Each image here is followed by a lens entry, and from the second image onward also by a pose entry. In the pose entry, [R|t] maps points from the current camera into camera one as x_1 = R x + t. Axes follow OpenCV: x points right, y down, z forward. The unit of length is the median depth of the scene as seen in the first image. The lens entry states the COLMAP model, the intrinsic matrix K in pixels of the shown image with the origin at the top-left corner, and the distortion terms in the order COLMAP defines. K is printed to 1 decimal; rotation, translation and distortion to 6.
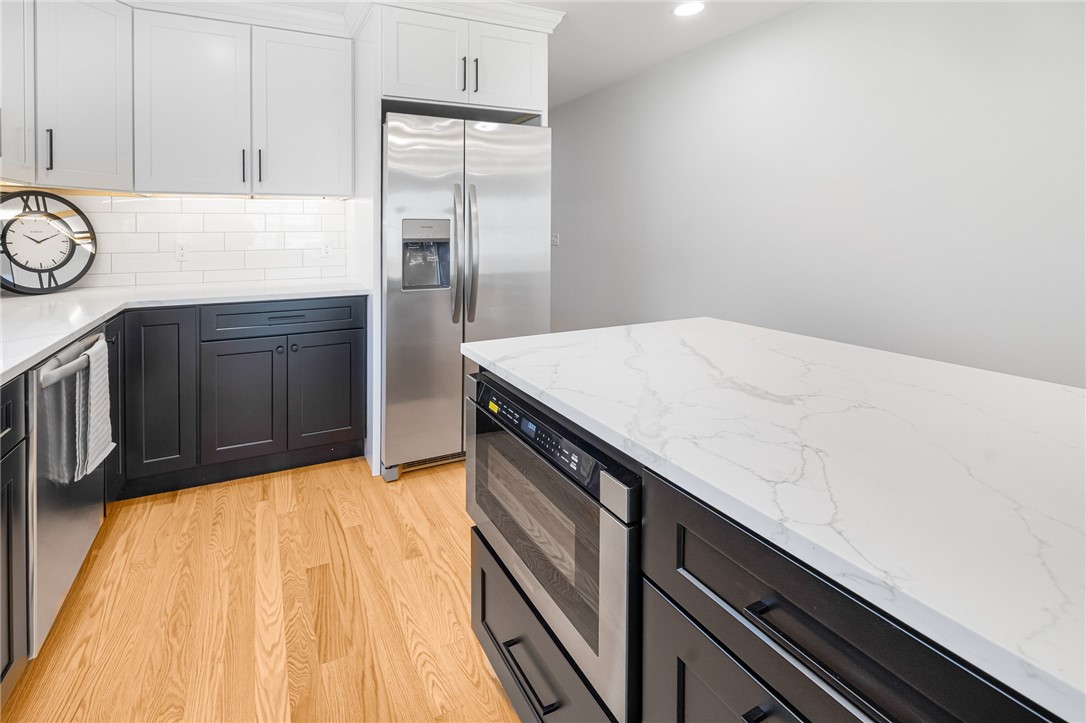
lens RADIAL K [[358.8, 0, 541.5], [0, 358.8, 230.6], [0, 0, 1]] dist [-0.000616, -0.000098]
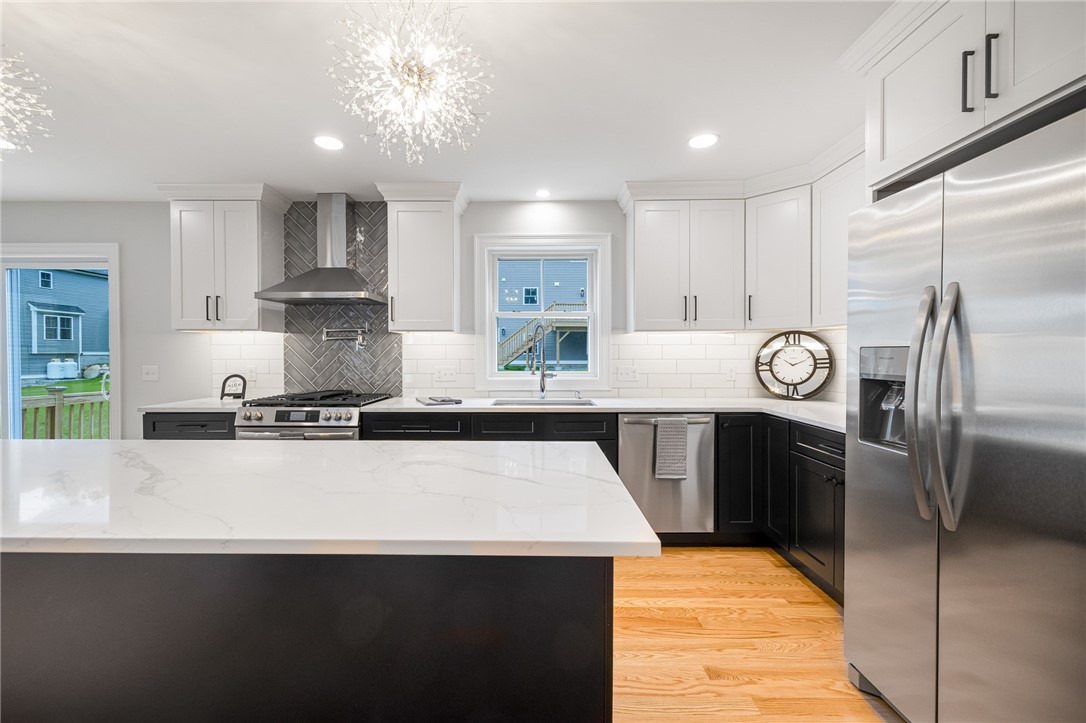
lens RADIAL K [[431.8, 0, 535.6], [0, 431.8, 358.2], [0, 0, 1]] dist [-0.000511, -0.000013]
pose [[-0.352395, 0.014091, -0.935745, 0.806127], [-0.006443, 0.999826, 0.017482, -0.025523], [0.935829, 0.012190, -0.352243, 0.782299]]
